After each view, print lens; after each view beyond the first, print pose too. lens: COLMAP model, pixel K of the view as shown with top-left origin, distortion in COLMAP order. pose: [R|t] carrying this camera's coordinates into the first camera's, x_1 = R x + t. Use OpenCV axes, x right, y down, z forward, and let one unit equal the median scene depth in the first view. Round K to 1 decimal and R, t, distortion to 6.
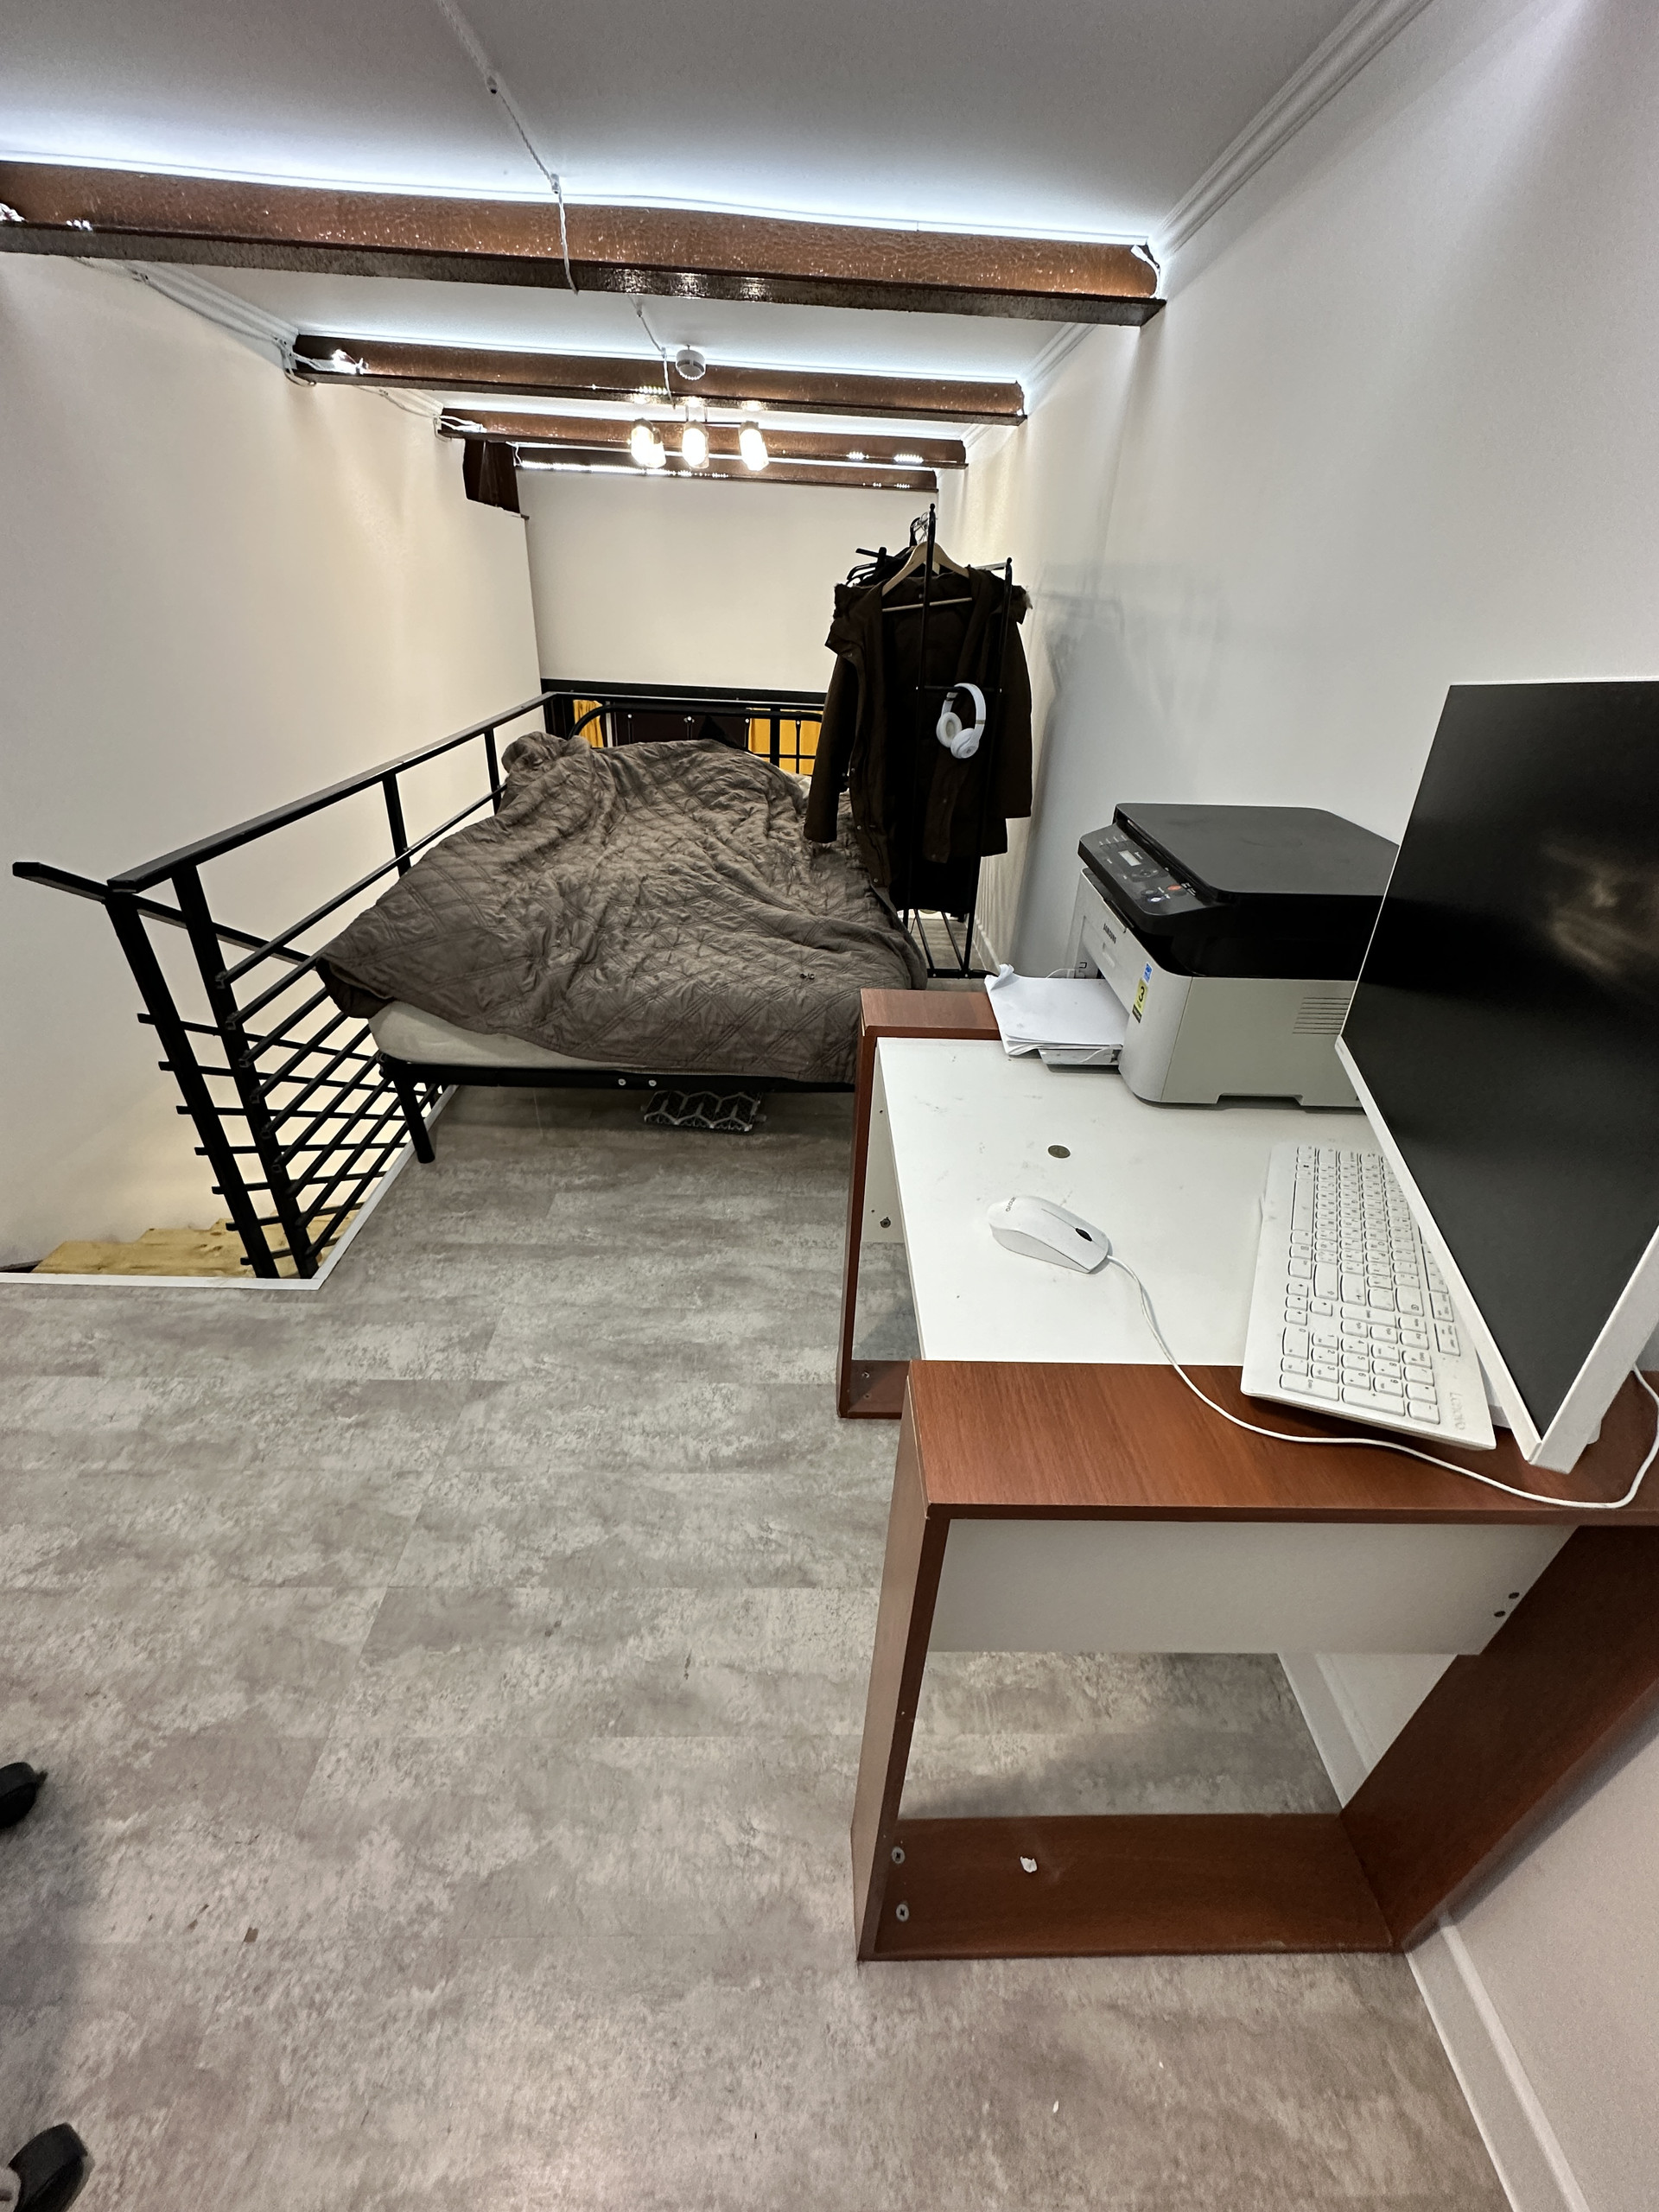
lens RADIAL K [[880.9, 0, 828.6], [0, 880.9, 1104.1], [0, 0, 1]] dist [-0.001898, 0.000524]
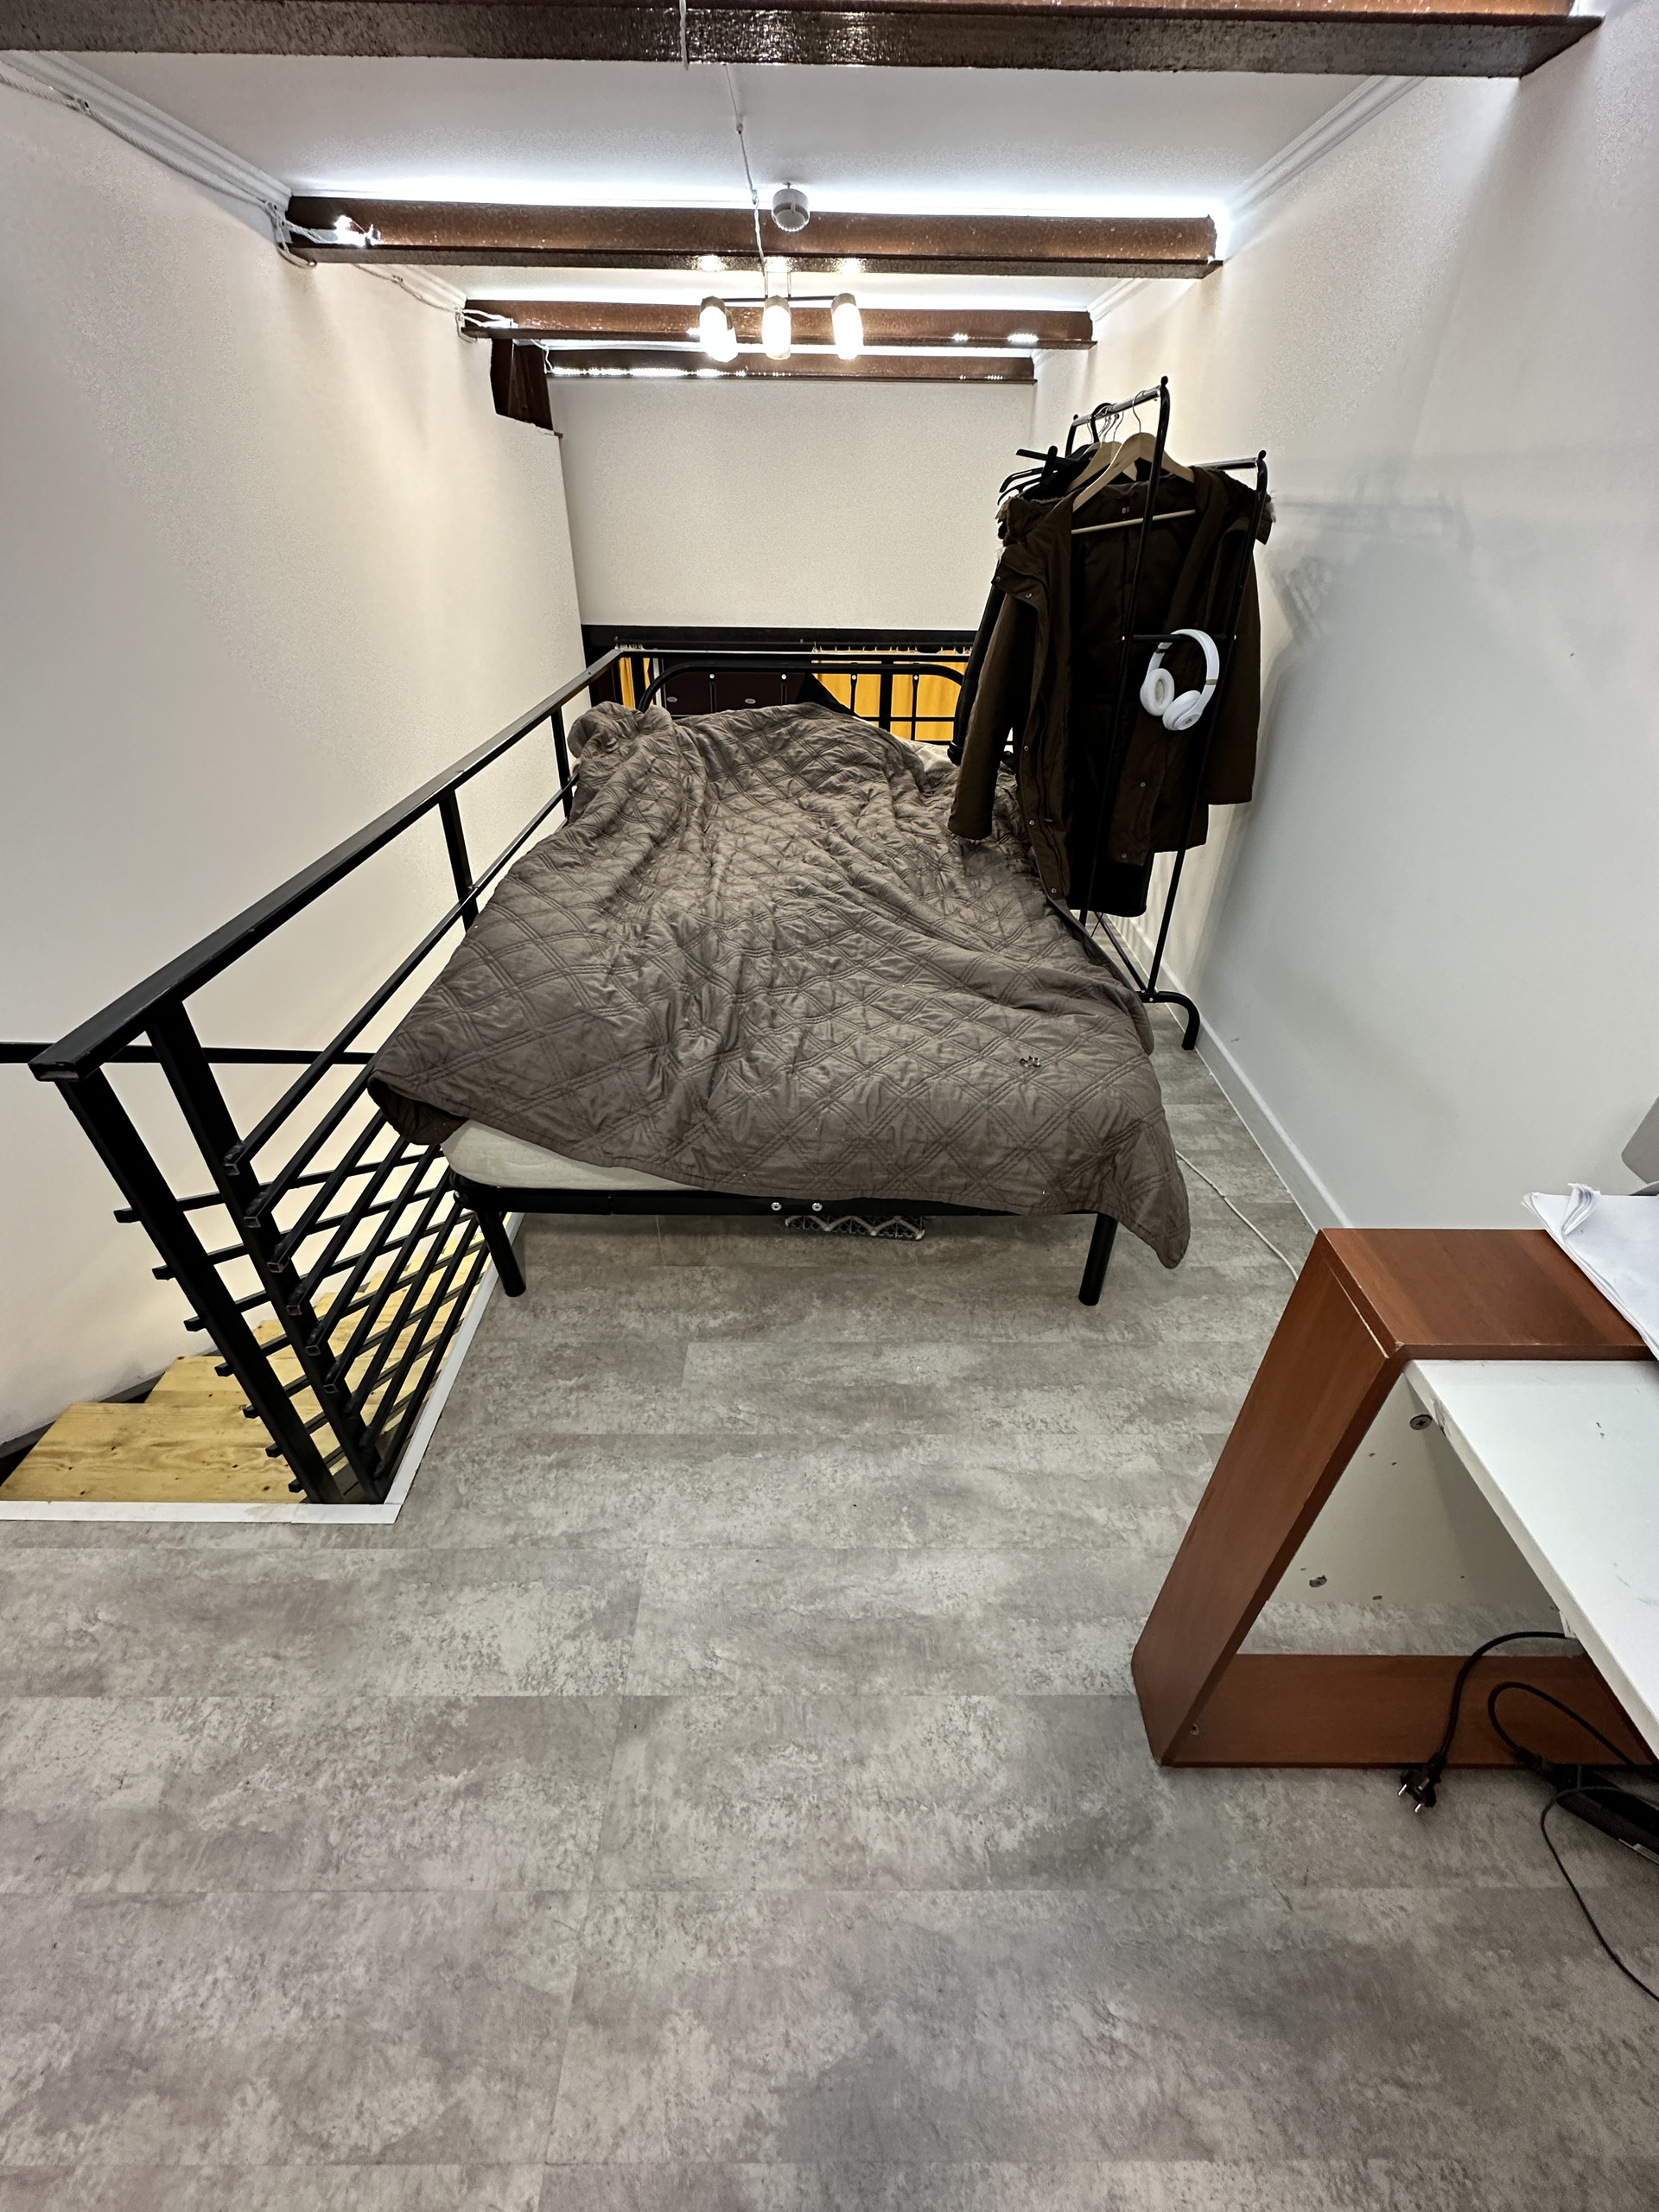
lens RADIAL K [[880.9, 0, 828.6], [0, 880.9, 1104.1], [0, 0, 1]] dist [-0.001898, 0.000524]
pose [[0.999253, -0.017214, -0.034598, -0.183481], [0.019456, 0.997661, 0.065535, -0.179155], [0.033389, -0.066159, 0.997250, 0.298257]]
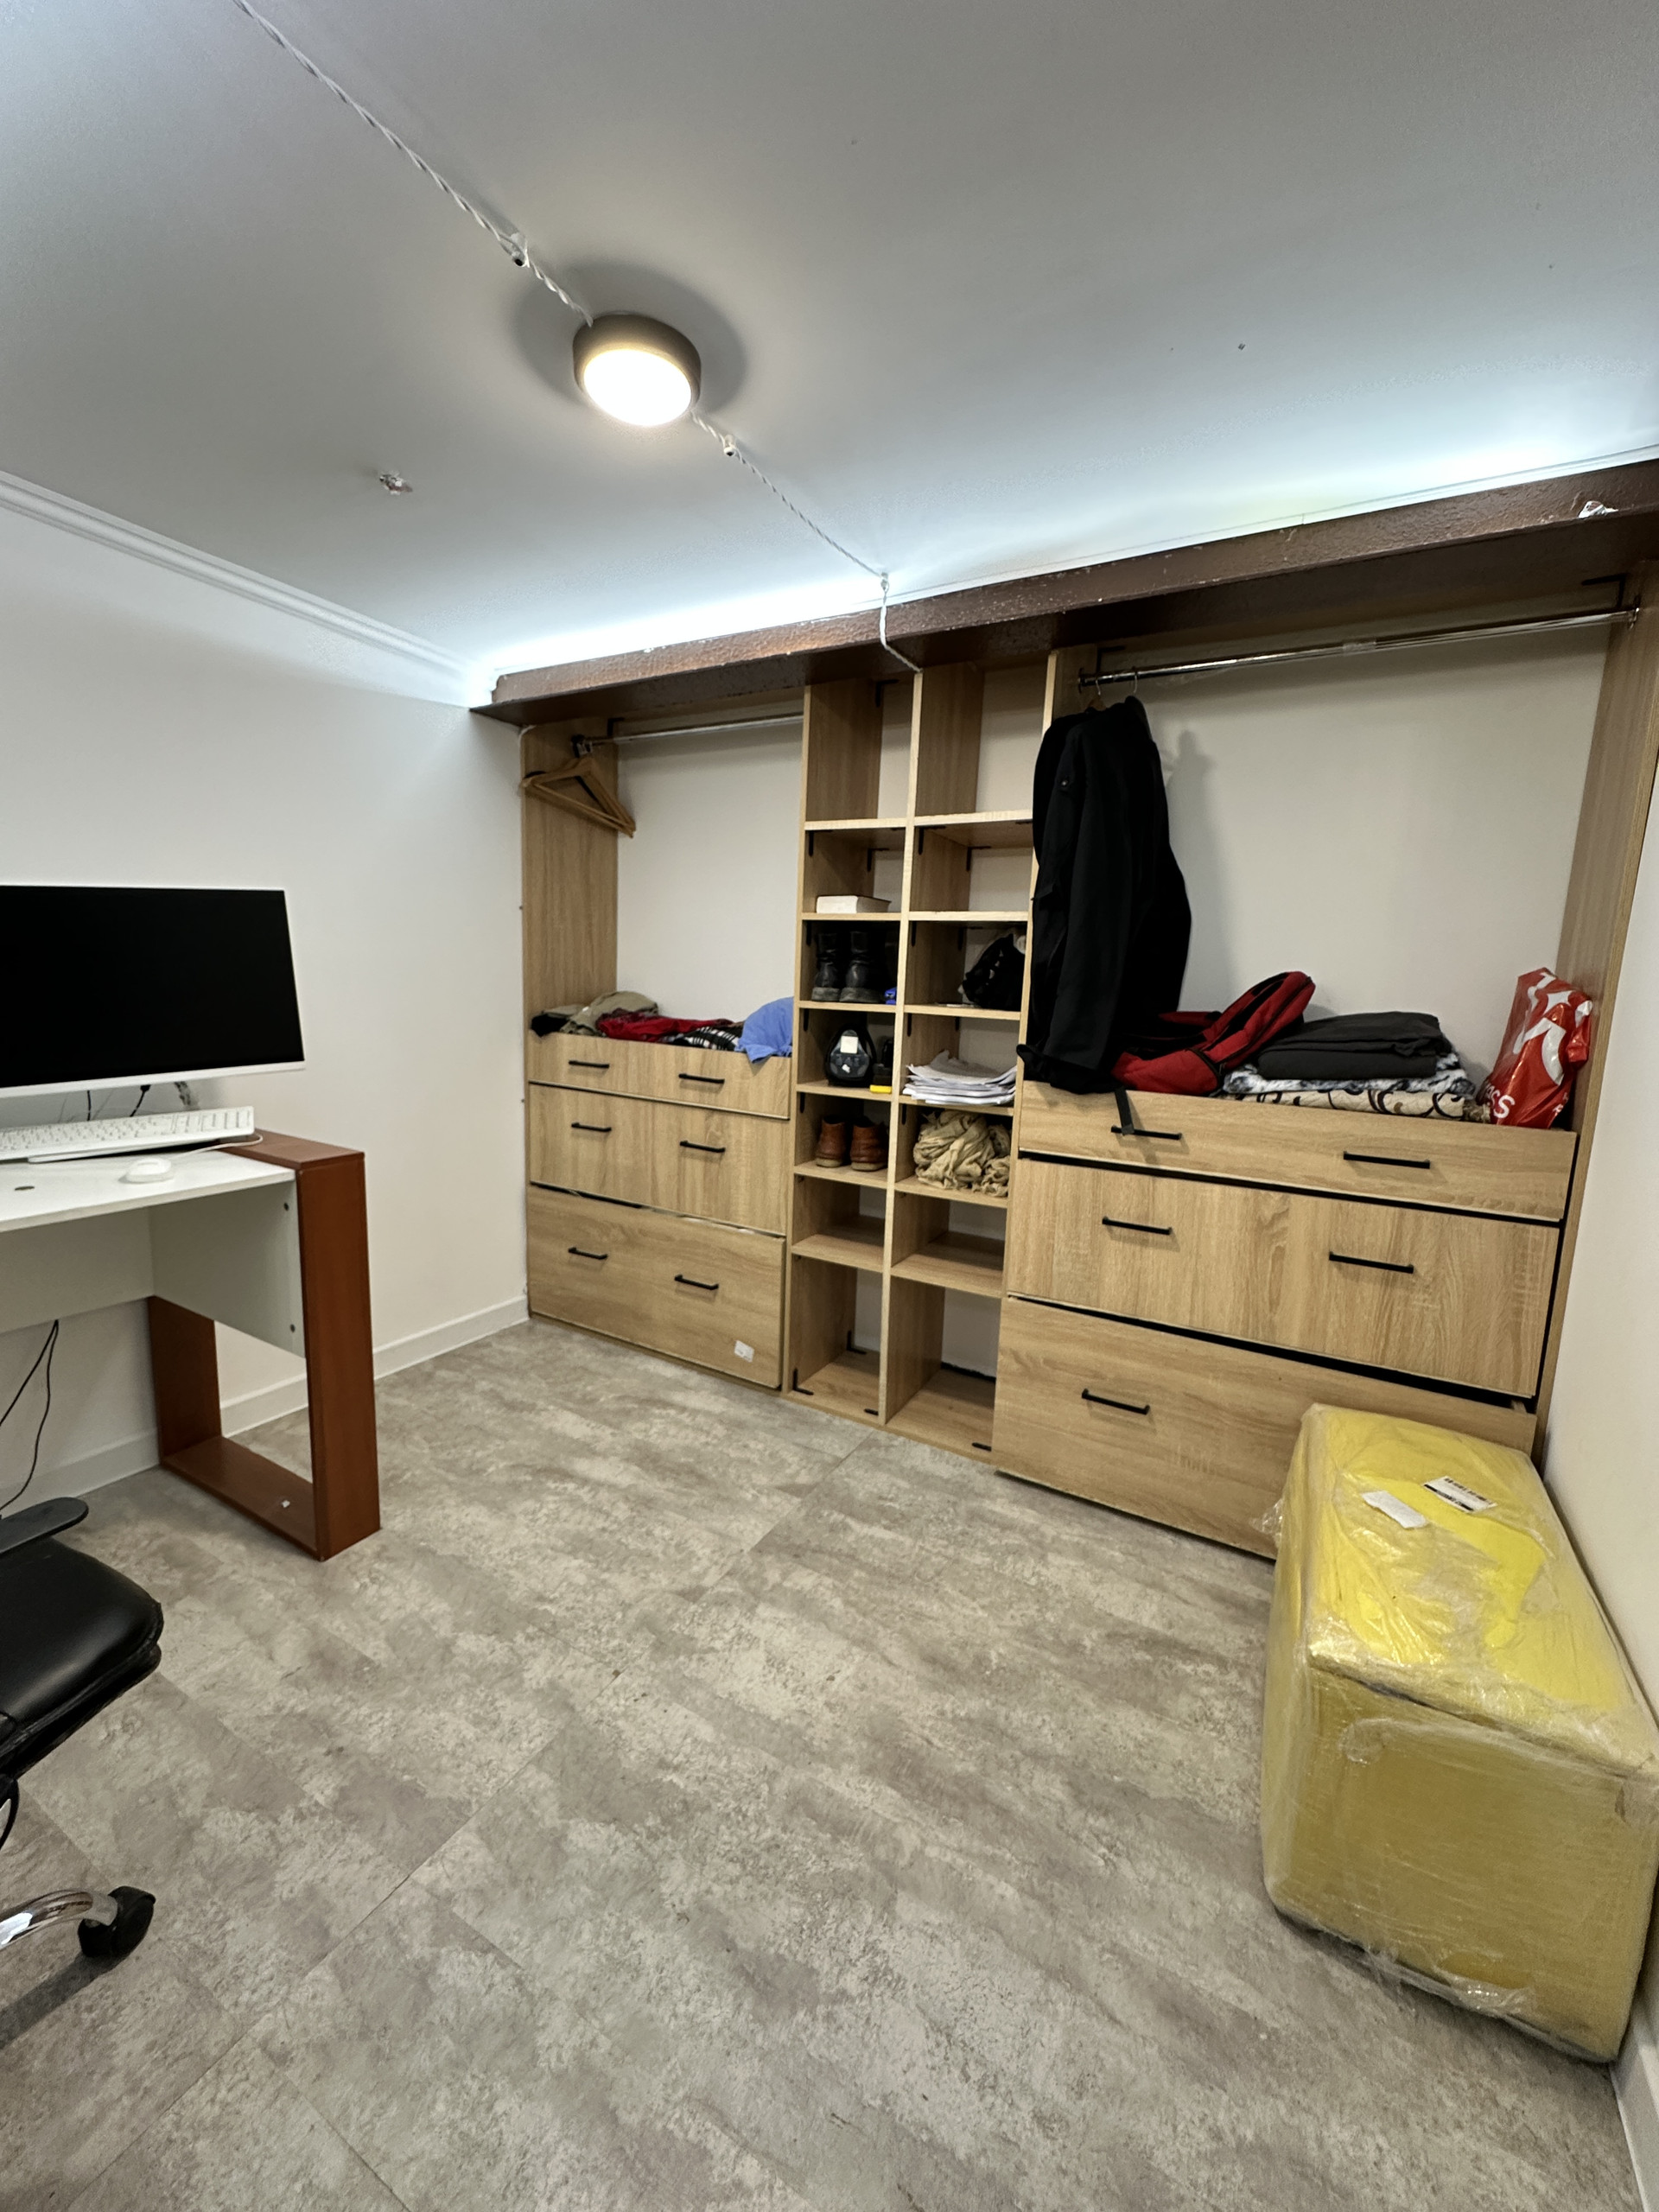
lens RADIAL K [[880.9, 0, 828.6], [0, 880.9, 1104.1], [0, 0, 1]] dist [-0.001898, 0.000524]
pose [[-0.859321, -0.148004, 0.489553, -0.823165], [0.189595, 0.796821, 0.573698, -0.335694], [-0.474996, 0.585808, -0.656664, 0.654163]]
